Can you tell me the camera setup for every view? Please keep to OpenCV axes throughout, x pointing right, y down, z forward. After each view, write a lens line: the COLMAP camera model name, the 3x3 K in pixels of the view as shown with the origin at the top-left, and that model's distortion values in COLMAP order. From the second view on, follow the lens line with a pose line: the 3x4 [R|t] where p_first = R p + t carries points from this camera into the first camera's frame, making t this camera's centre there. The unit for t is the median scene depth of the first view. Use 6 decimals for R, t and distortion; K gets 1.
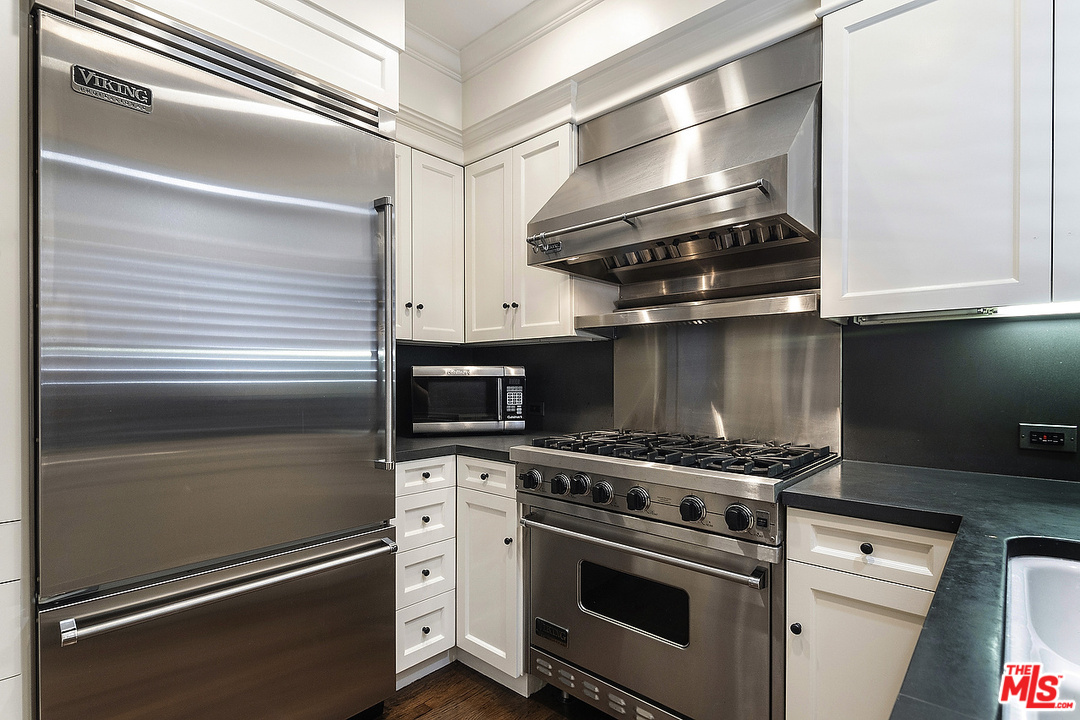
lens RADIAL K [[532.1, 0, 552.9], [0, 532.1, 374.3], [0, 0, 1]] dist [0.011056, -0.007170]
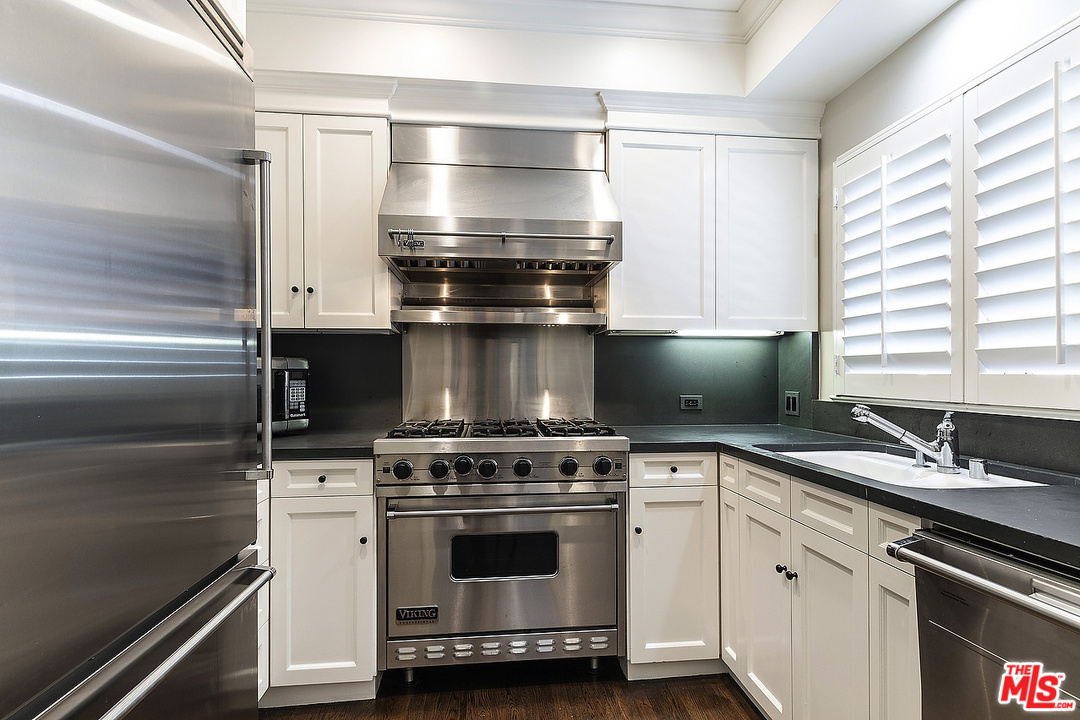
lens RADIAL K [[532.1, 0, 539.0], [0, 532.1, 371.4], [0, 0, 1]] dist [0.011056, -0.007170]
pose [[0.655461, 0.004827, 0.755214, -0.587310], [0.000484, 0.999977, -0.006812, 0.016608], [-0.755229, 0.004830, 0.655443, 0.131641]]
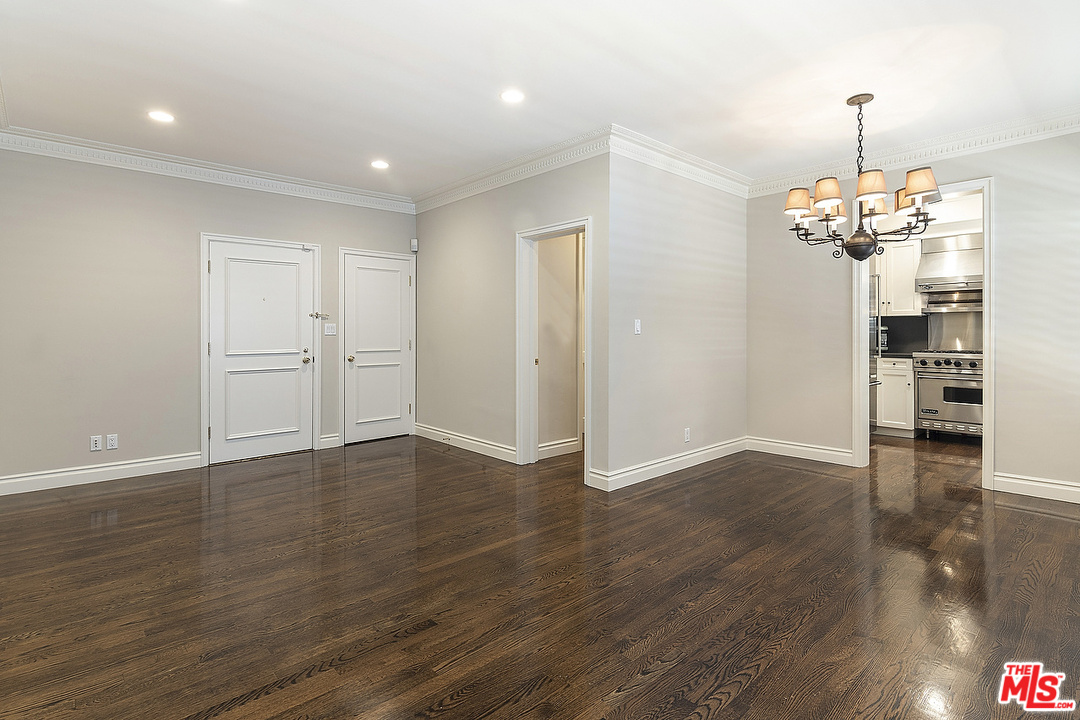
lens RADIAL K [[532.1, 0, 538.9], [0, 532.1, 329.5], [0, 0, 1]] dist [0.011056, -0.007170]
pose [[0.995043, 0.005417, -0.099293, -1.823408], [-0.006512, 0.999921, -0.010706, 0.050117], [0.099228, 0.011300, 0.995001, -2.159418]]
